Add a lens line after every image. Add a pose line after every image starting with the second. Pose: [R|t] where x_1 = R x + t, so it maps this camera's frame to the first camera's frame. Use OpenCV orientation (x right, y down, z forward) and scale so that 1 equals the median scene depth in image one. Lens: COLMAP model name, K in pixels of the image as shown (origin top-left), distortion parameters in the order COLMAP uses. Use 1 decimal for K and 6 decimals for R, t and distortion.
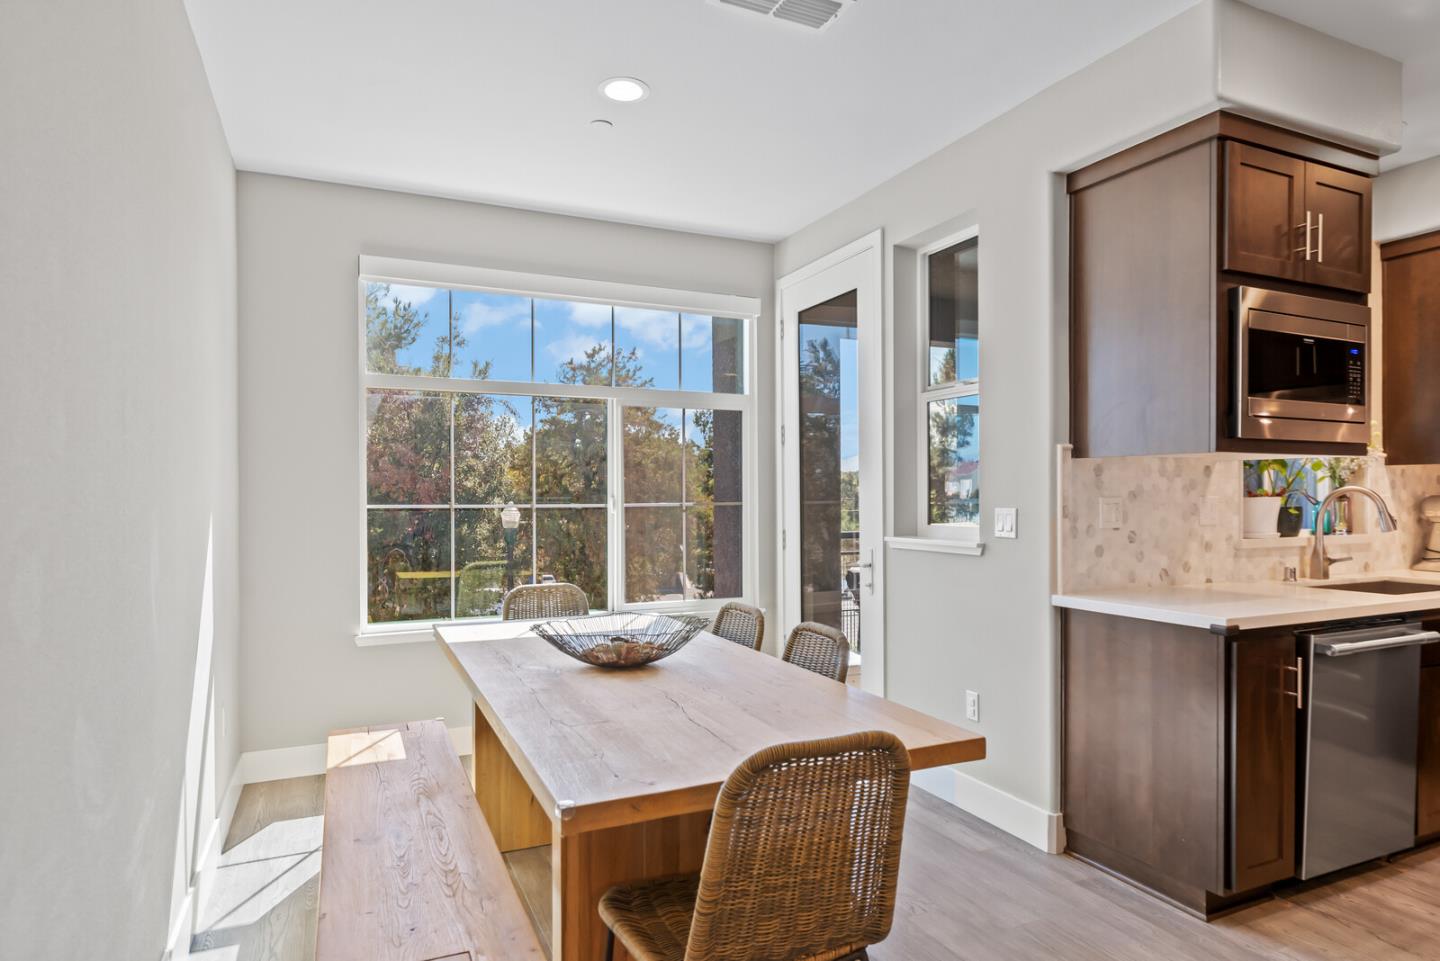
lens RADIAL K [[849.5, 0, 741.3], [0, 849.5, 500.9], [0, 0, 1]] dist [0.007981, -0.000593]
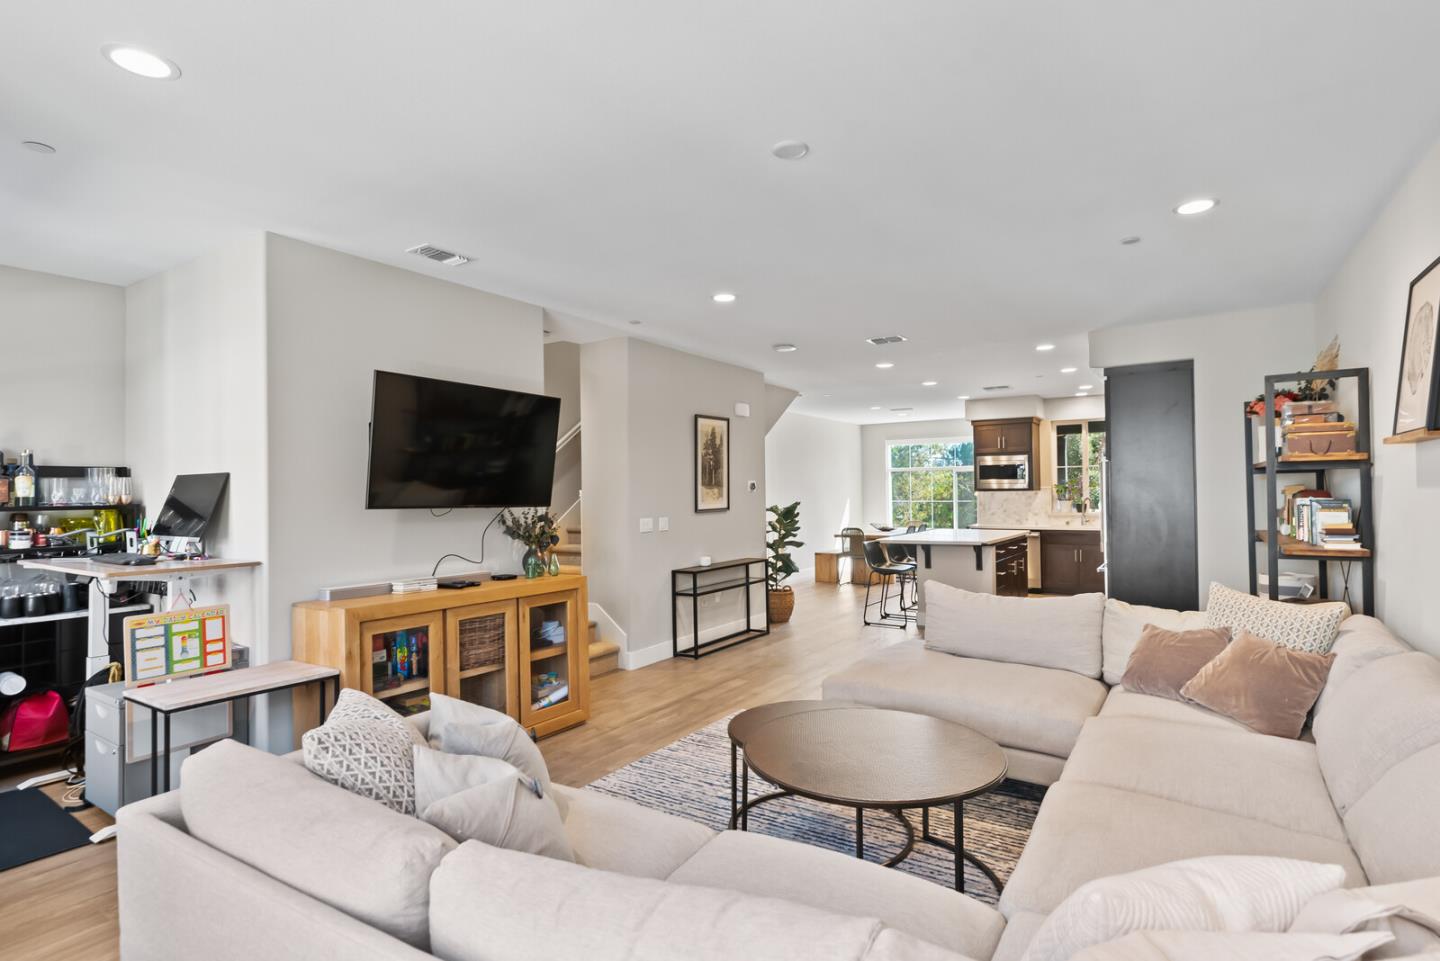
lens RADIAL K [[721.2, 0, 722.7], [0, 721.2, 482.6], [0, 0, 1]] dist [-0.002810, 0.001875]
pose [[0.513441, -0.014021, -0.858011, 2.921337], [0.003693, 0.999893, -0.014129, -0.049871], [0.858117, 0.004086, 0.513438, -2.022307]]
